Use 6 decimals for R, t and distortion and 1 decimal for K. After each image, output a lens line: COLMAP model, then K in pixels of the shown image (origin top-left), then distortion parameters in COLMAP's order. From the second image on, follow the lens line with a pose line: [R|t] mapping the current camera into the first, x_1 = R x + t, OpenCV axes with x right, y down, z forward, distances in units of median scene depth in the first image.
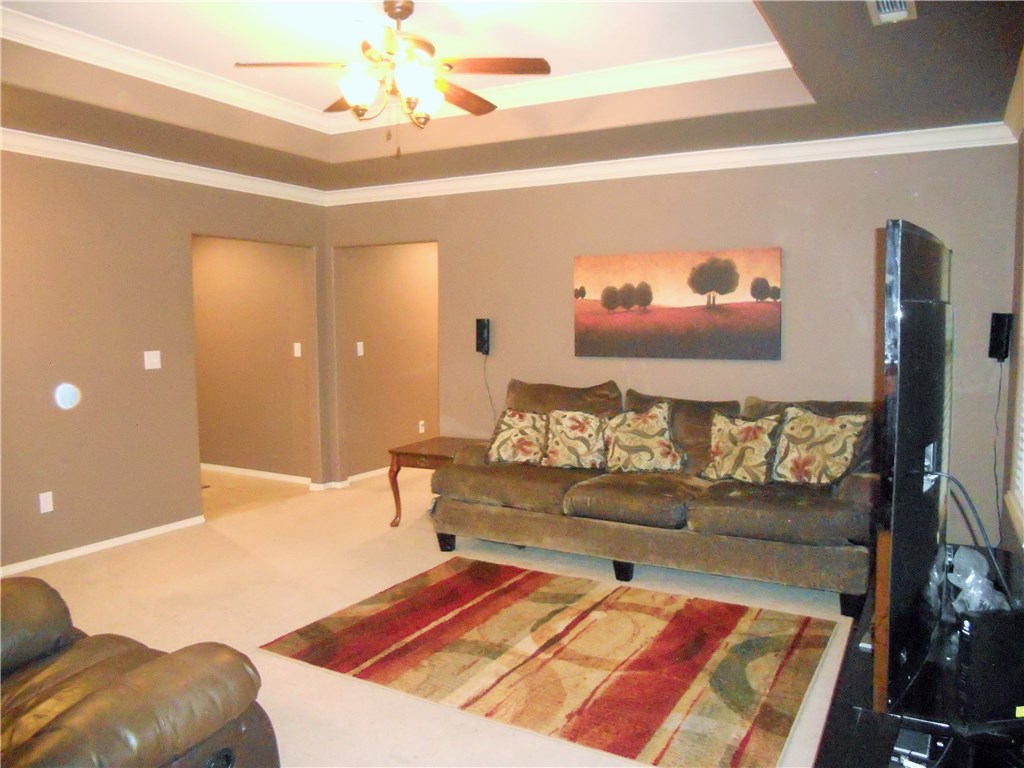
lens RADIAL K [[775.6, 0, 511.1], [0, 775.6, 382.8], [0, 0, 1]] dist [-0.037194, 0.015344]
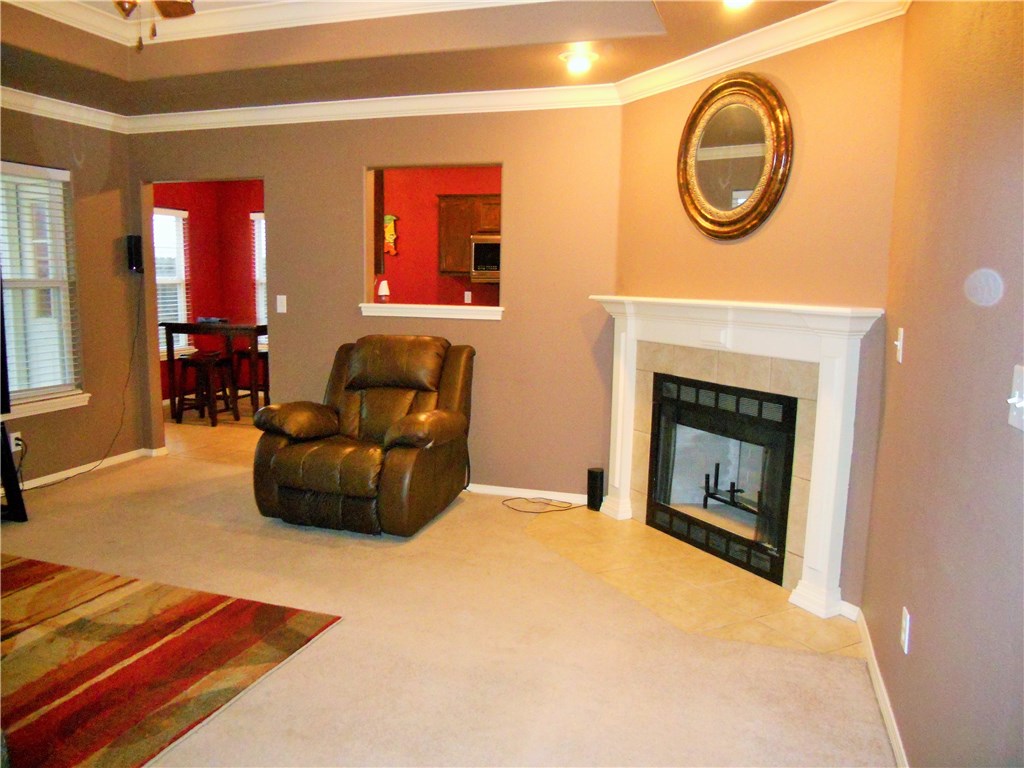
lens RADIAL K [[775.6, 0, 507.6], [0, 775.6, 379.0], [0, 0, 1]] dist [-0.037194, 0.015344]
pose [[-0.982521, 0.021000, -0.184963, -0.356728], [-0.018153, 0.978072, 0.207474, -0.133693], [0.185264, 0.207206, -0.960595, 1.863394]]
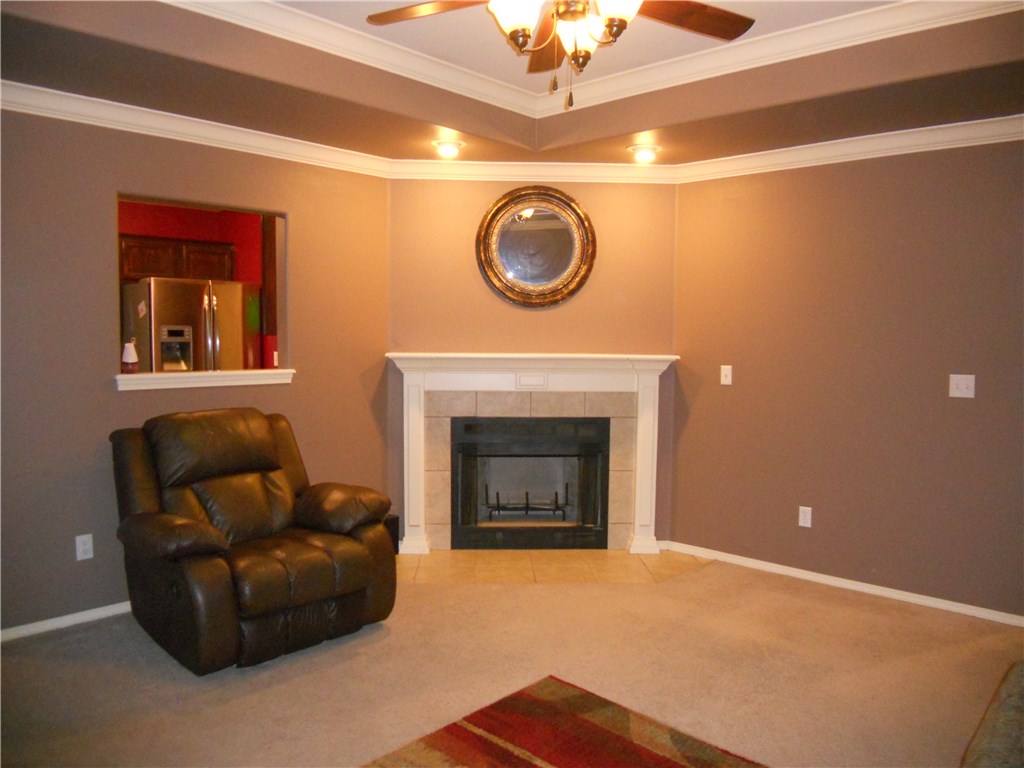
lens RADIAL K [[775.6, 0, 511.3], [0, 775.6, 389.5], [0, 0, 1]] dist [-0.037194, 0.015344]
pose [[-0.240652, 0.082413, -0.967106, 0.575519], [-0.086707, 0.990580, 0.105989, -0.103413], [0.966731, 0.109361, -0.231240, 1.128239]]
